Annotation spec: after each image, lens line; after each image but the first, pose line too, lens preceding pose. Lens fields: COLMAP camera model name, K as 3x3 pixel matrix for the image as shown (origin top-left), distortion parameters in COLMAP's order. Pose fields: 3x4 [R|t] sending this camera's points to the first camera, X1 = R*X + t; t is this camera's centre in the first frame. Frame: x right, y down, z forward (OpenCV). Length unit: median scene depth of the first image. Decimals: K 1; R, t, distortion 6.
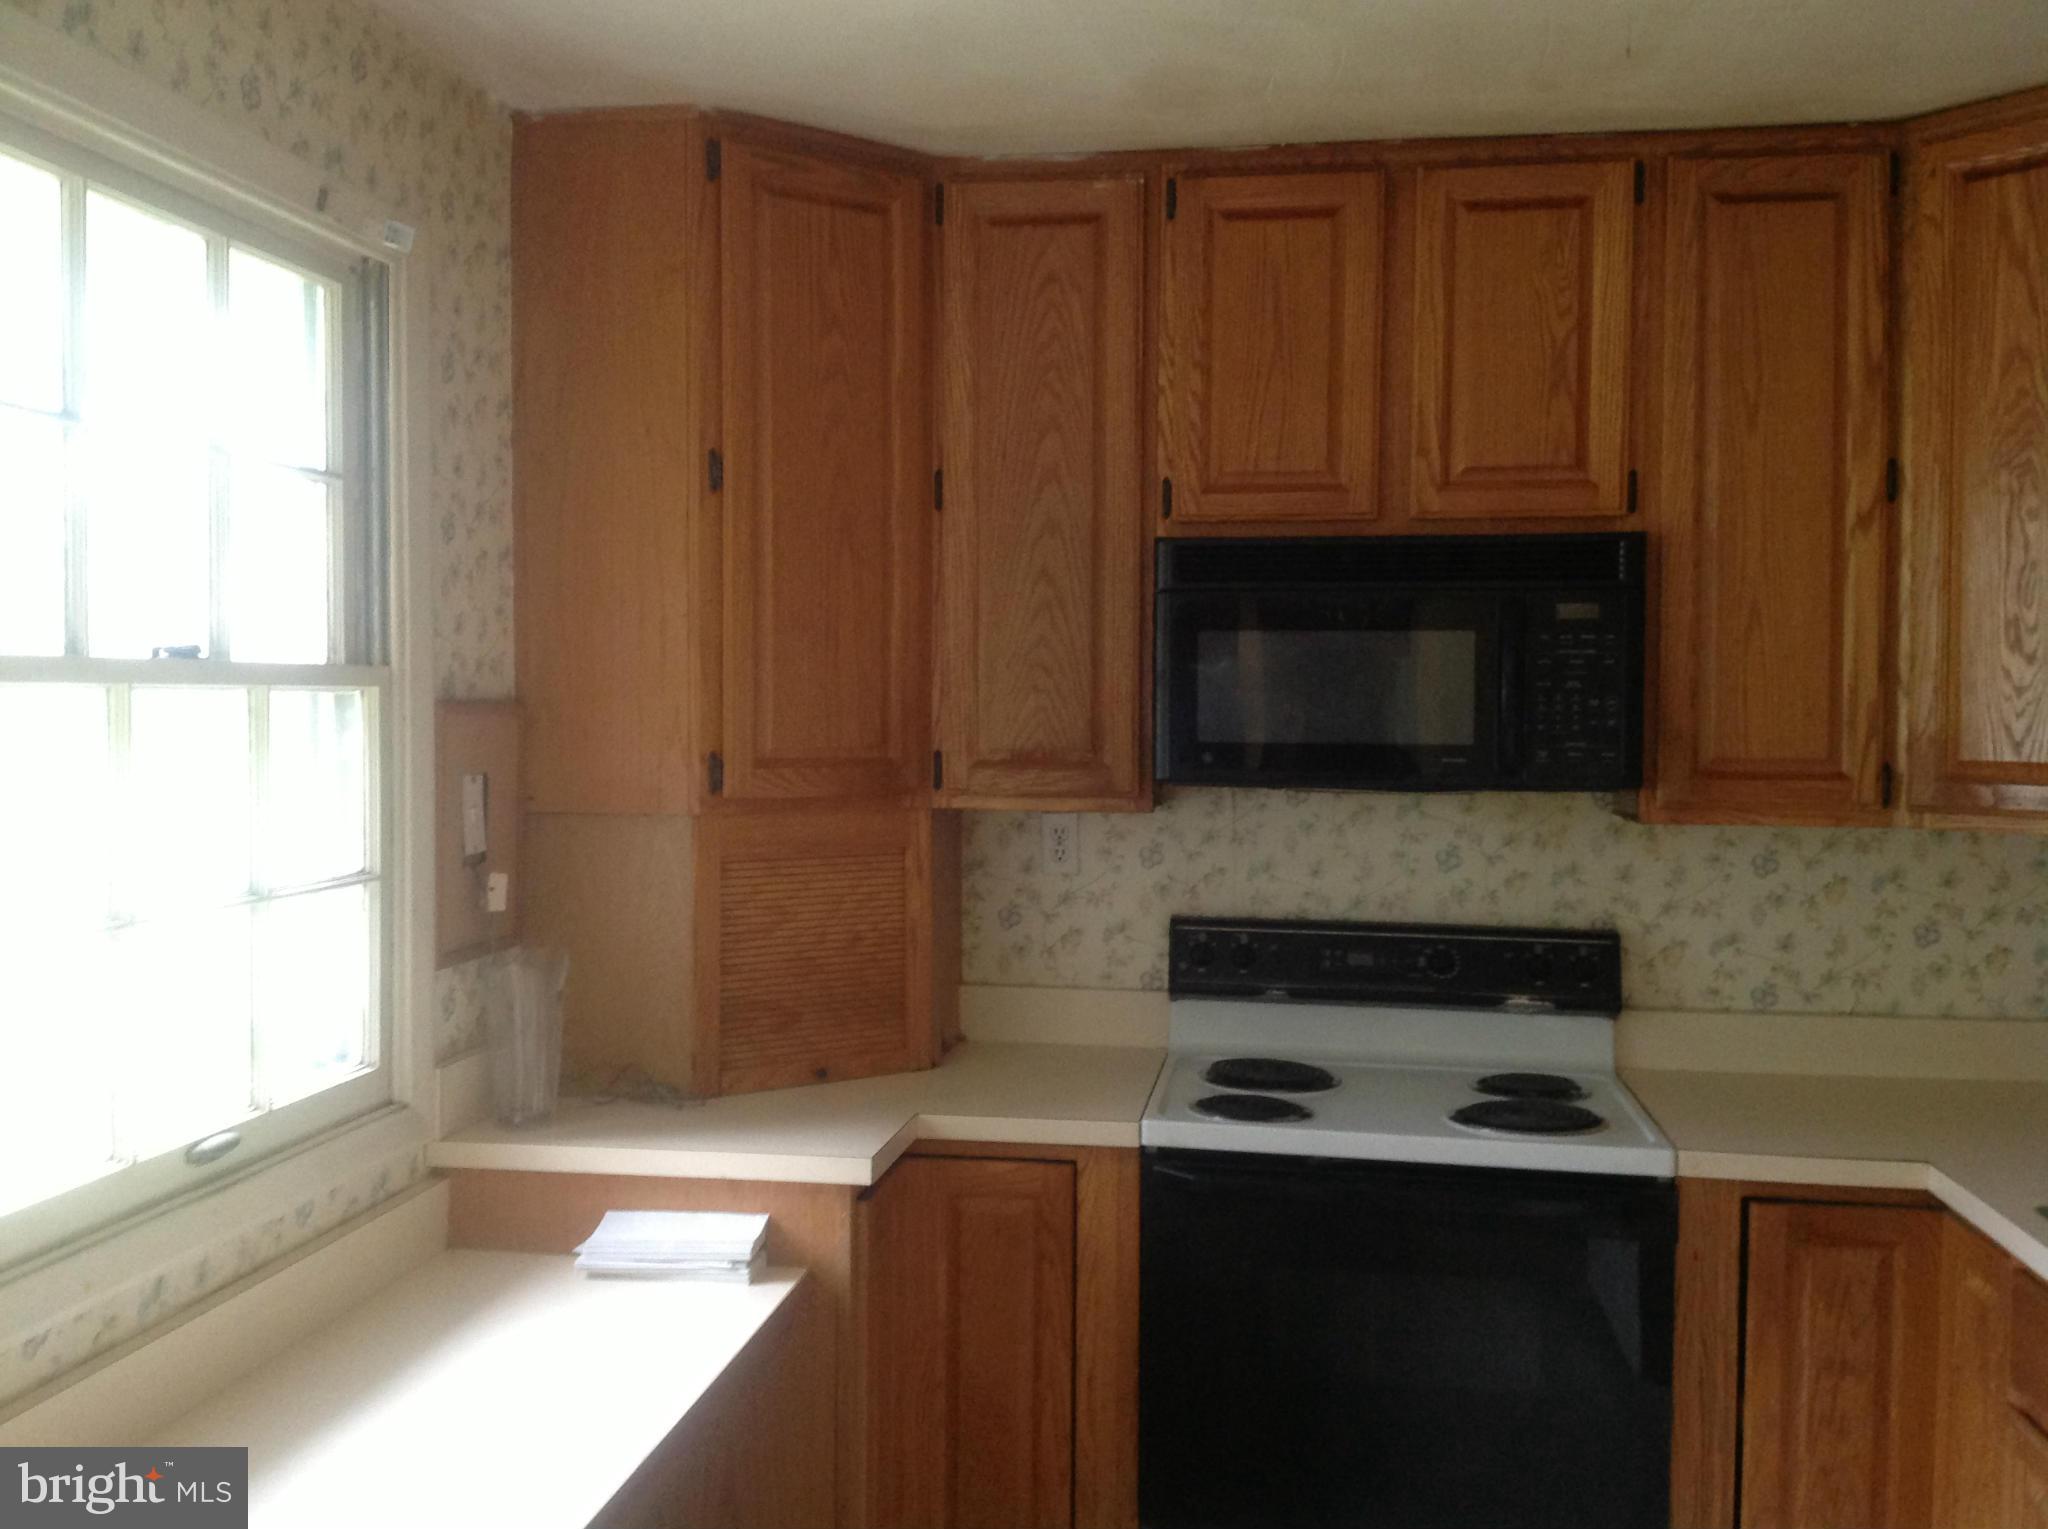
lens RADIAL K [[1955.8, 0, 1024.0], [0, 1955.8, 764.5], [0, 0, 1]] dist [0.153787, -0.394615]
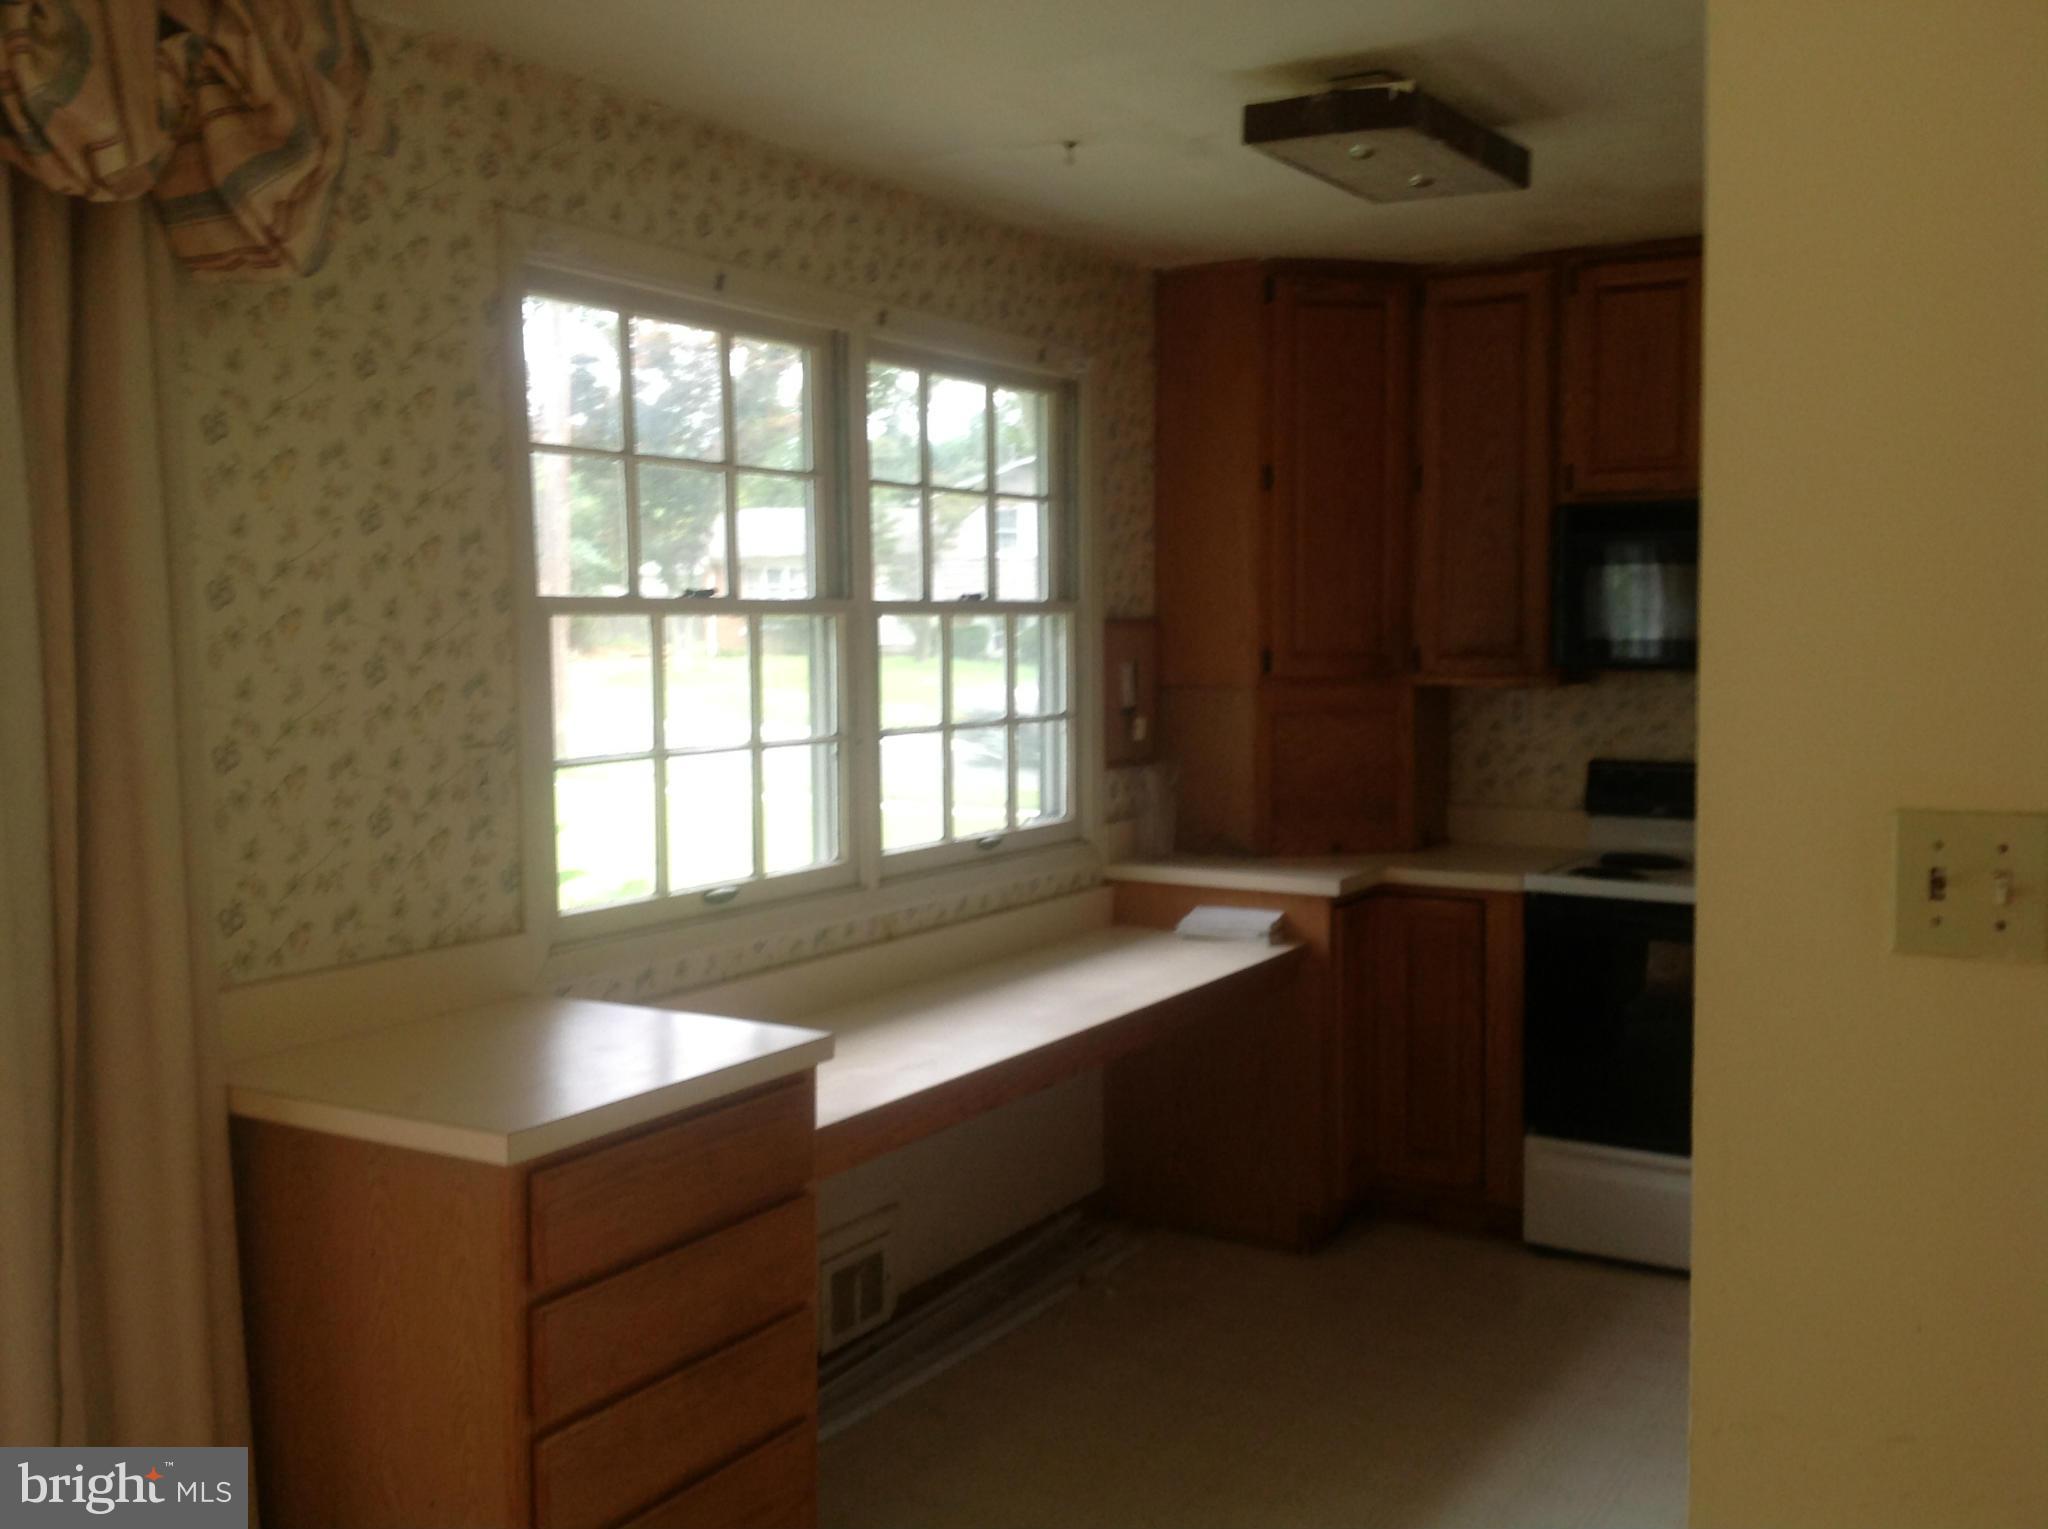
lens RADIAL K [[1904.4, 0, 1036.1], [0, 1904.4, 754.0], [0, 0, 1]] dist [0.187804, -0.466187]
pose [[0.929791, 0.010664, -0.367935, 0.291243], [0.001683, 0.999447, 0.033220, 0.032807], [0.368085, -0.031507, 0.929258, -0.653698]]
